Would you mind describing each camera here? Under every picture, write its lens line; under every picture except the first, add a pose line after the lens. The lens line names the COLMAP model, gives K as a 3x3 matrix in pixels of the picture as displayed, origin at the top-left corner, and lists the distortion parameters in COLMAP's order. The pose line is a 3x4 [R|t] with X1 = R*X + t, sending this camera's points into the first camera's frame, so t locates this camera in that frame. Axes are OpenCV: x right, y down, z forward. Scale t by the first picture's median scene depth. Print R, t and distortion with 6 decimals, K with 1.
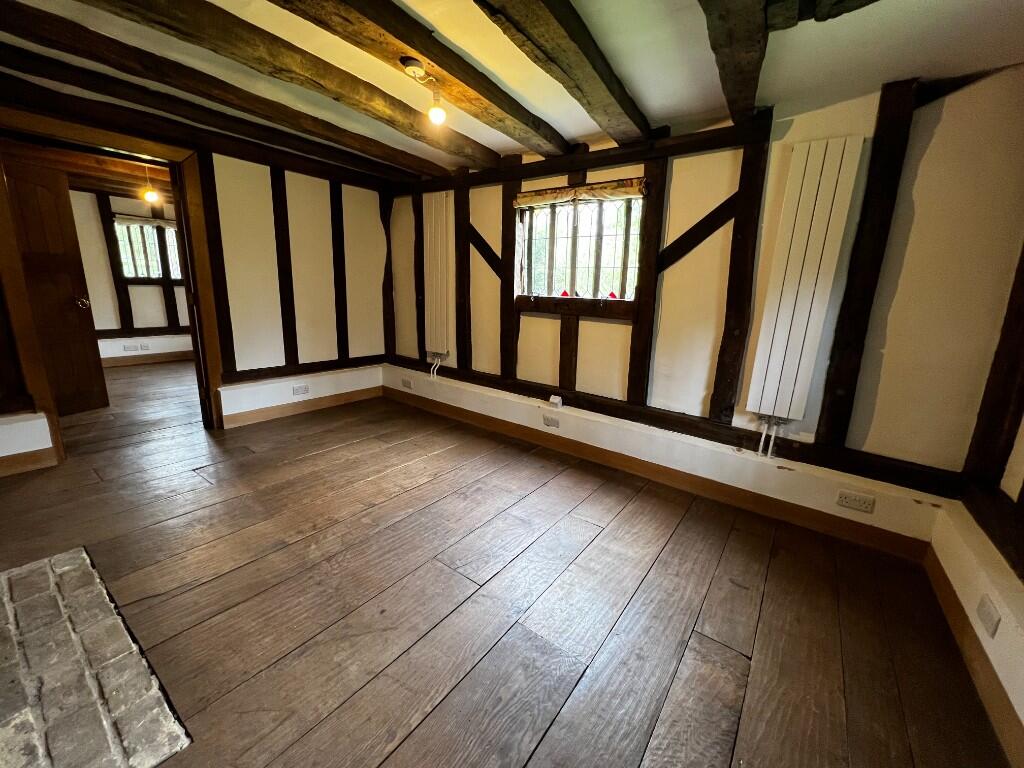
lens RADIAL K [[409.0, 0, 512.1], [0, 409.0, 383.0], [0, 0, 1]] dist [-0.002065, 0.000304]
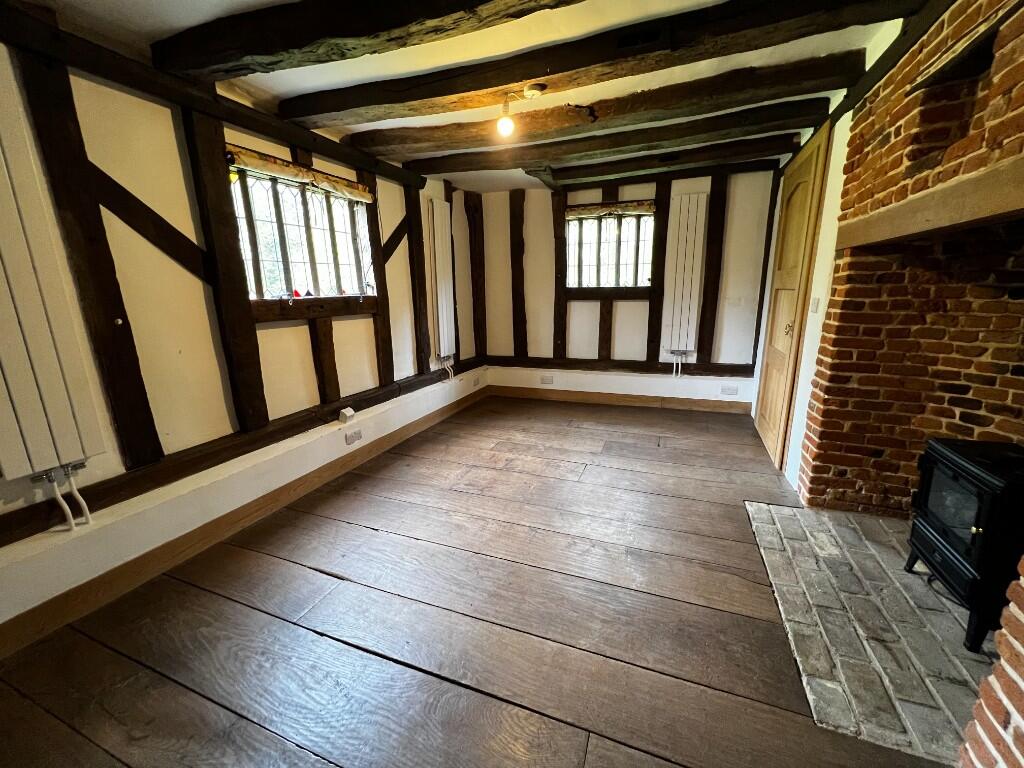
lens RADIAL K [[409.0, 0, 512.9], [0, 409.0, 382.1], [0, 0, 1]] dist [-0.002065, 0.000304]
pose [[-0.253189, -0.252890, 0.933778, -0.892052], [0.227999, 0.922440, 0.311641, -0.240803], [-0.940166, 0.291805, -0.175893, 0.897322]]
